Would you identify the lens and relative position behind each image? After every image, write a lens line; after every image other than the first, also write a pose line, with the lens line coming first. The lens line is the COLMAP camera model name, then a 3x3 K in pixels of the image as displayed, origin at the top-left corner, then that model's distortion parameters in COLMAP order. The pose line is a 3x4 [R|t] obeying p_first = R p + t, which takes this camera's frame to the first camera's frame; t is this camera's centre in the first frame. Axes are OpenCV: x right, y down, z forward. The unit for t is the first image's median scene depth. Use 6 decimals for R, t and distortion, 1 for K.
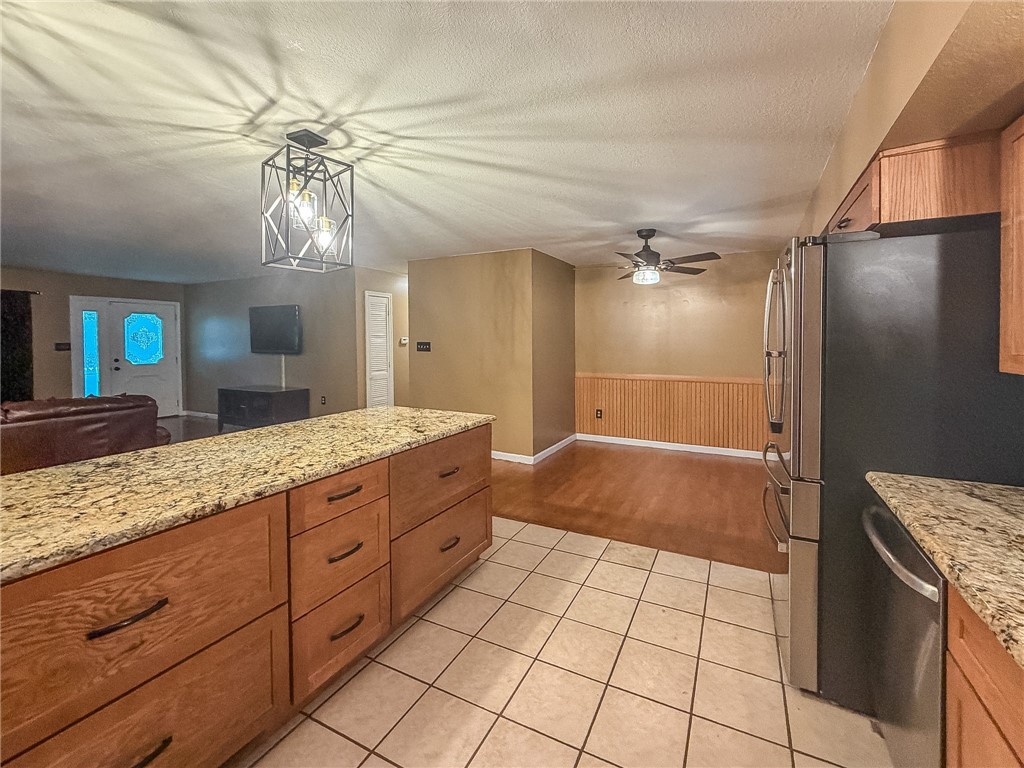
lens RADIAL K [[426.6, 0, 494.8], [0, 426.6, 345.3], [0, 0, 1]] dist [-0.004628, -0.001231]
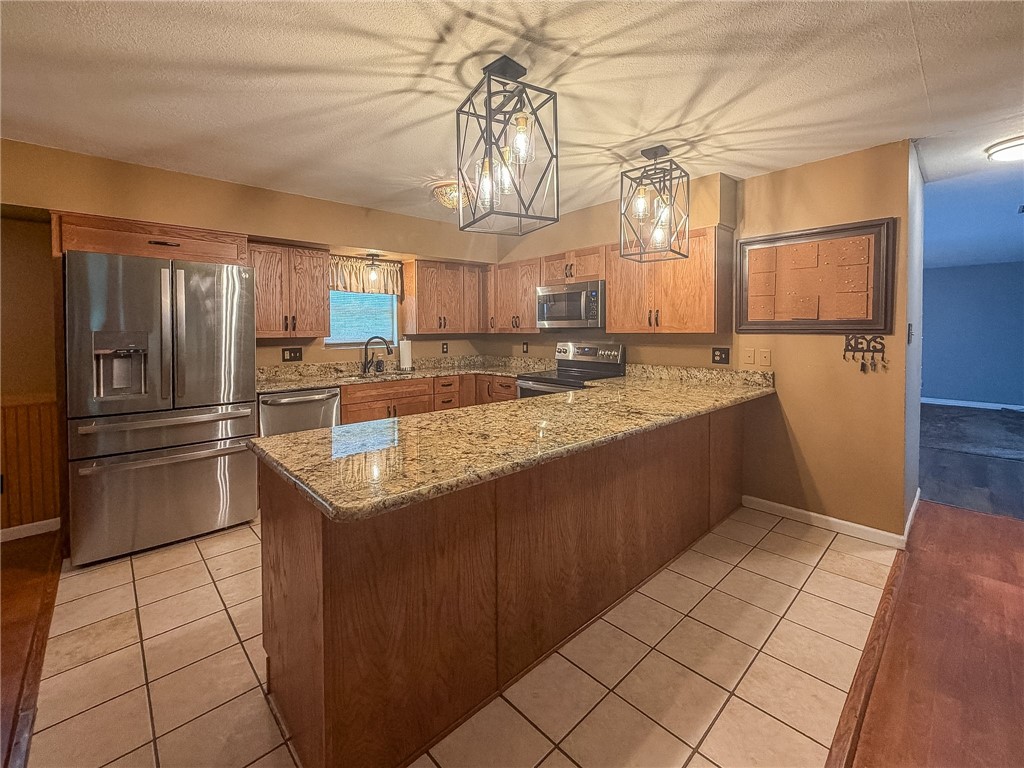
lens RADIAL K [[414.2, 0, 515.5], [0, 414.2, 340.6], [0, 0, 1]] dist [-0.002221, -0.000026]
pose [[-0.971079, 0.004480, 0.238715, -0.693384], [0.012075, 0.999466, 0.030360, 0.019791], [-0.238452, 0.032364, -0.970615, 1.941294]]
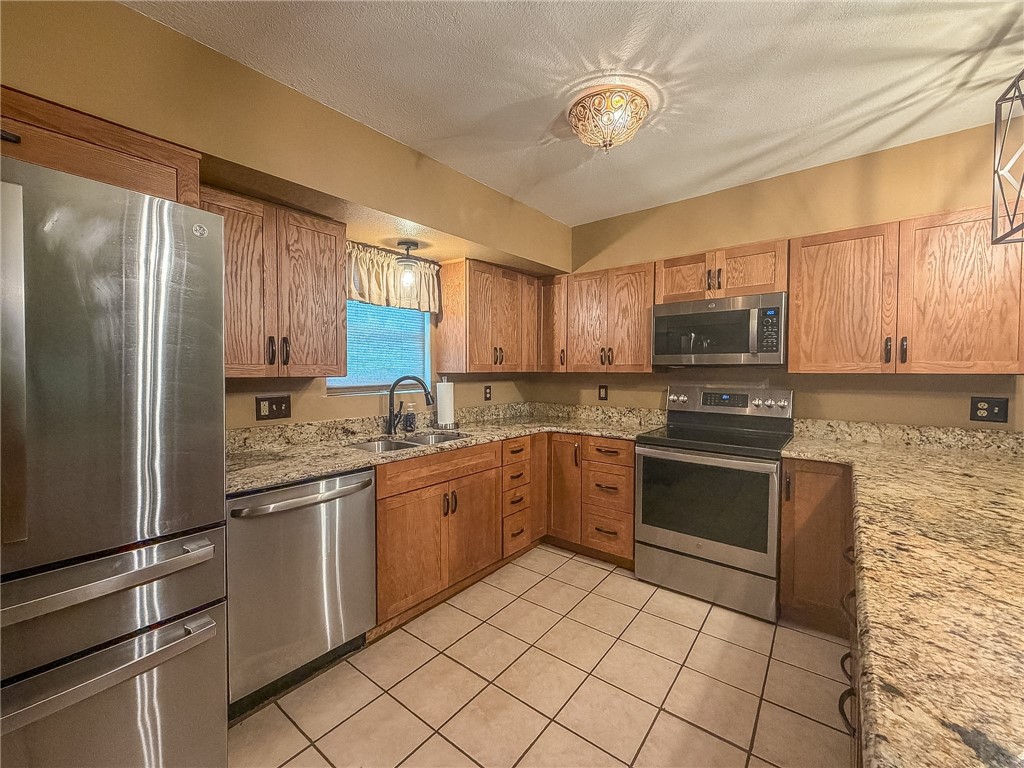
lens RADIAL K [[414.2, 0, 515.6], [0, 414.2, 381.0], [0, 0, 1]] dist [-0.002221, -0.000026]
pose [[-0.993646, -0.000402, 0.112551, 0.026548], [0.003366, 0.999440, 0.033284, 0.027330], [-0.112502, 0.033451, -0.993088, 1.324783]]
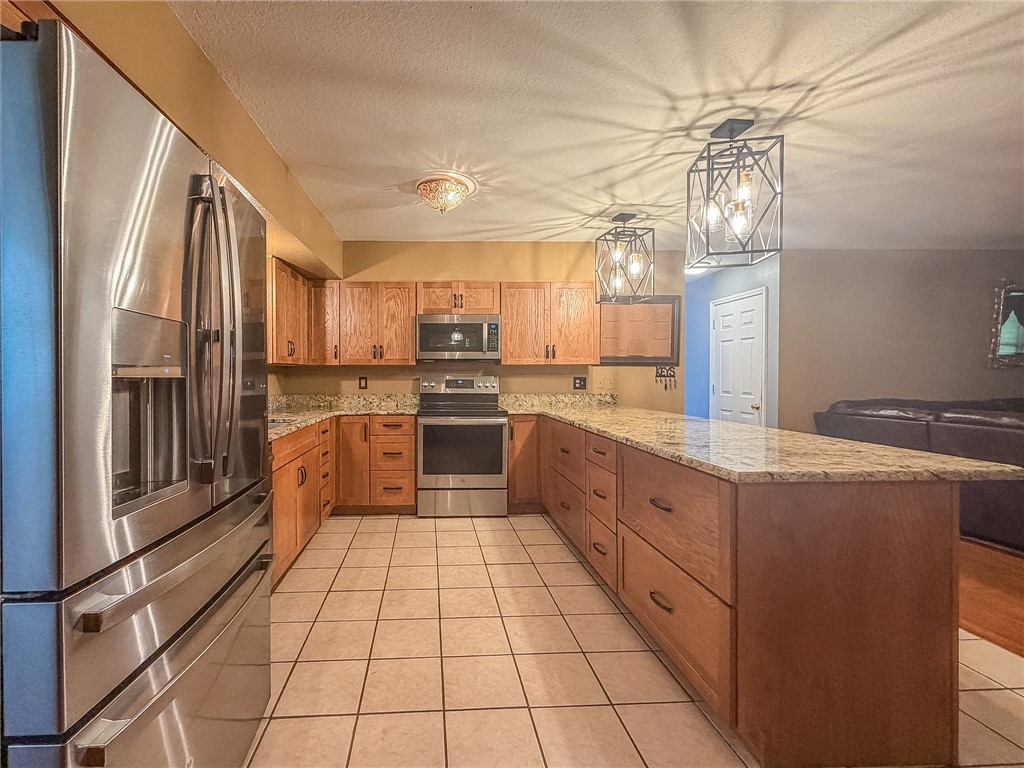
lens RADIAL K [[426.6, 0, 450.1], [0, 426.6, 376.3], [0, 0, 1]] dist [-0.004628, -0.001231]
pose [[-0.838026, 0.011309, -0.545514, 0.684211], [0.000962, 0.999814, 0.019248, 0.063958], [0.545630, 0.015605, -0.837881, 1.591456]]
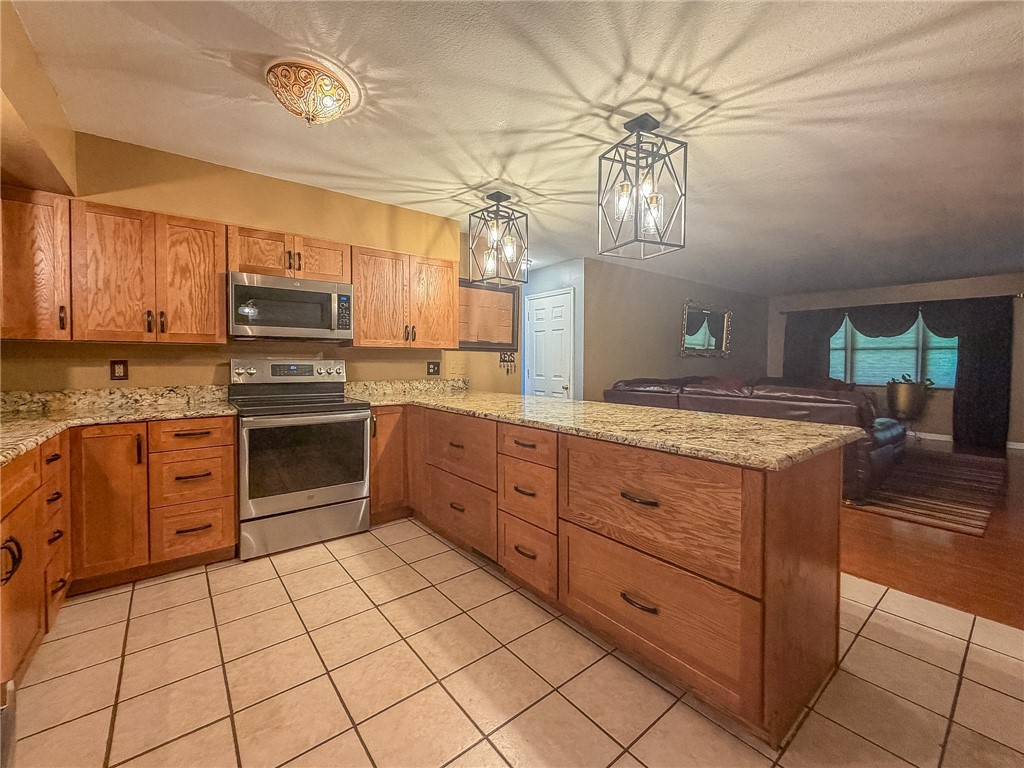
lens RADIAL K [[414.2, 0, 508.0], [0, 414.2, 368.5], [0, 0, 1]] dist [-0.002221, -0.000026]
pose [[-0.357842, 0.024227, -0.933468, 0.663598], [-0.013409, 0.999427, 0.031079, 0.076225], [0.933686, 0.023639, -0.357312, 1.159475]]
